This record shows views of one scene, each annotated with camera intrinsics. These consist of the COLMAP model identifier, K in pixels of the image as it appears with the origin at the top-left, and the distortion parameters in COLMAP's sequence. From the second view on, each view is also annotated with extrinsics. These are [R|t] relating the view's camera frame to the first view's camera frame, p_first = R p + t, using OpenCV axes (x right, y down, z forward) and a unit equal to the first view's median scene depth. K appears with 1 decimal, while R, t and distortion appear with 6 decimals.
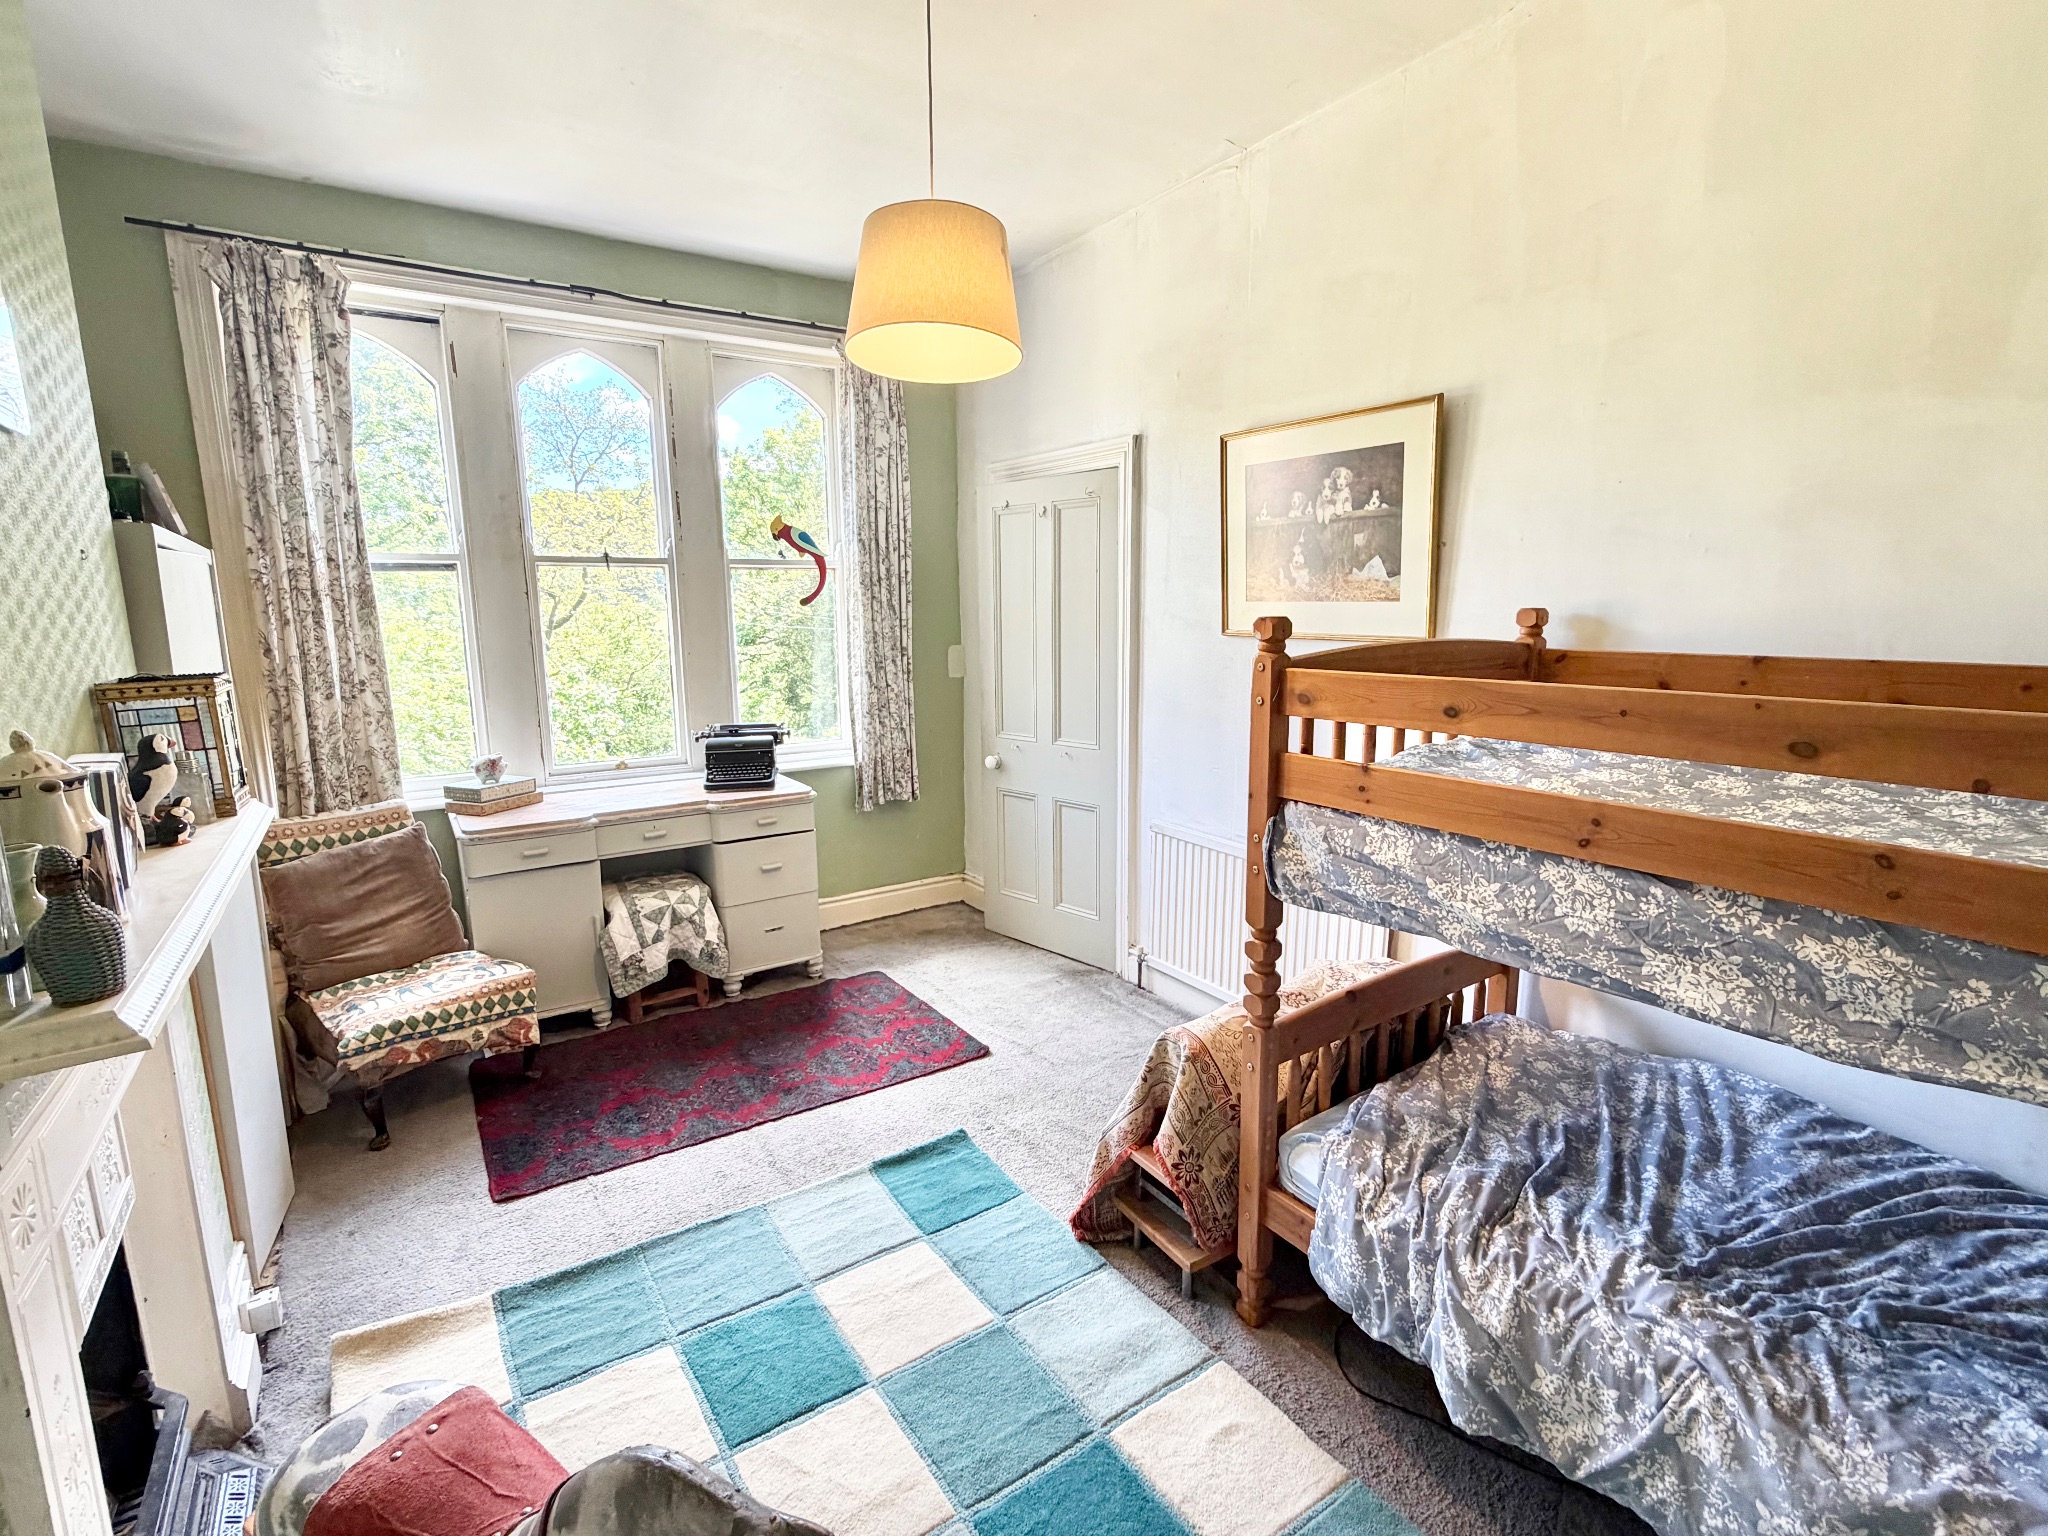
lens RADIAL K [[952.1, 0, 1029.8], [0, 952.1, 767.0], [0, 0, 1]] dist [0.005416, 0.000277]
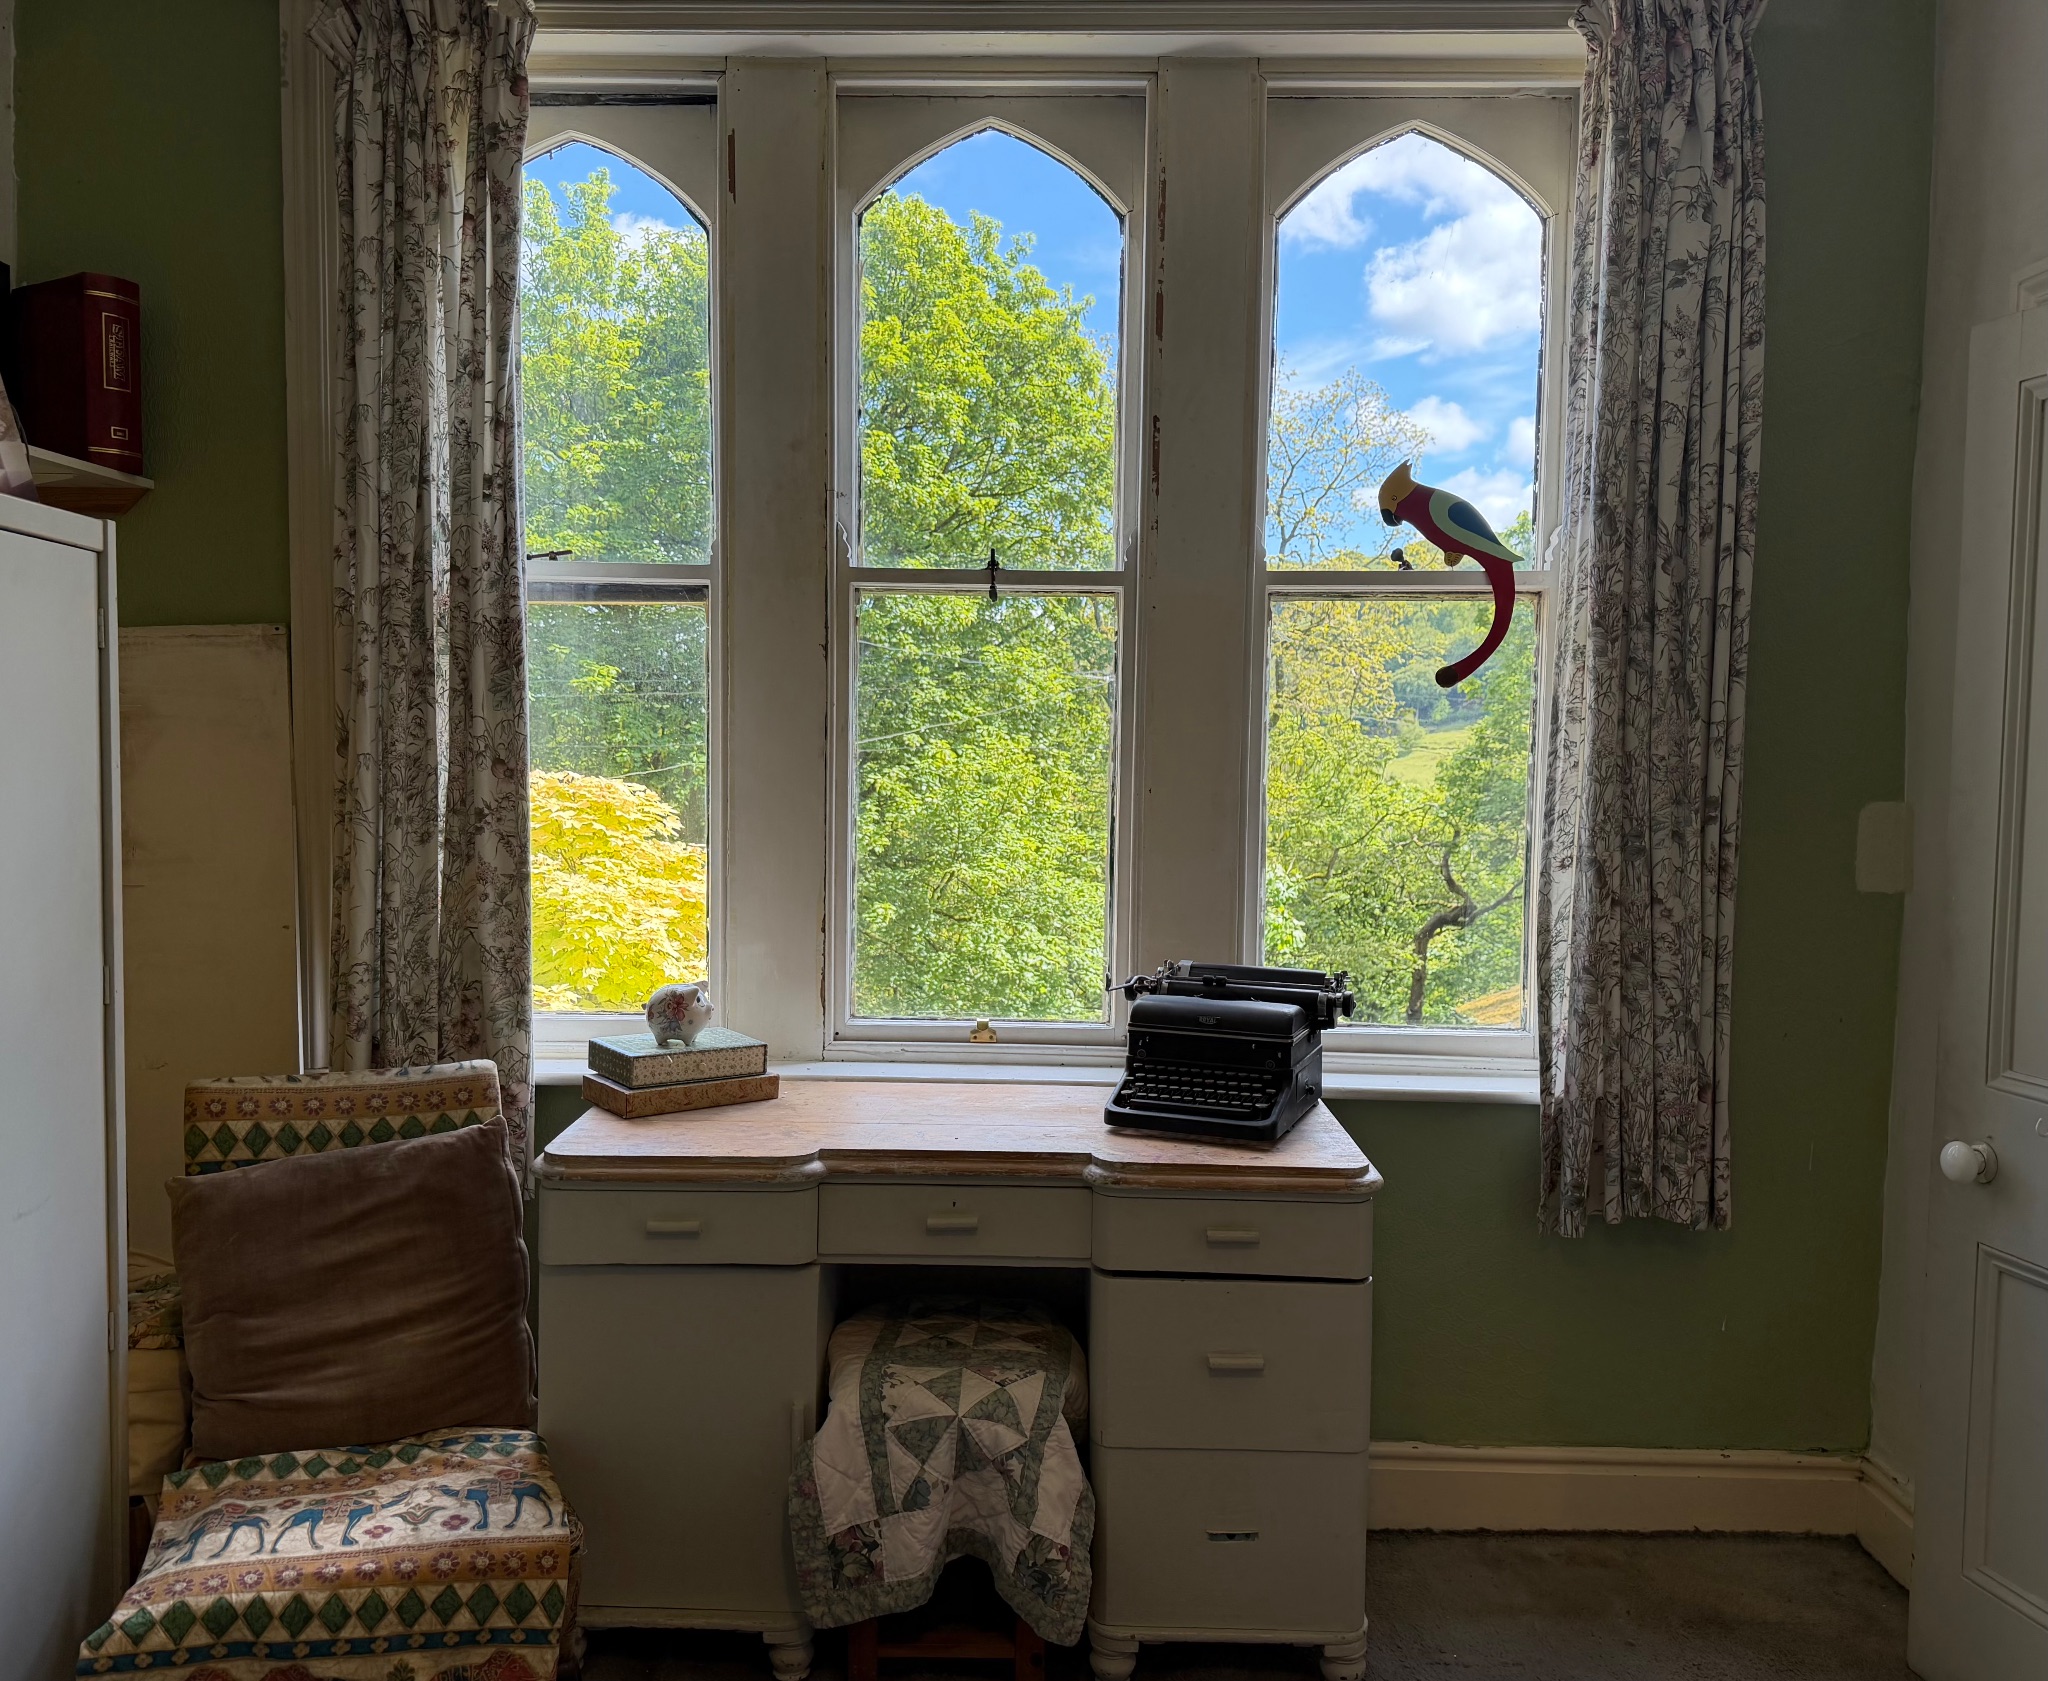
lens RADIAL K [[1635.2, 0, 1017.6], [0, 1635.2, 844.1], [0, 0, 1]] dist [0.047481, -0.064626]
pose [[0.817822, 0.055634, -0.572776, 0.014682], [-0.117366, 0.990521, -0.071368, -0.042801], [0.563376, 0.125591, 0.816599, 0.445847]]
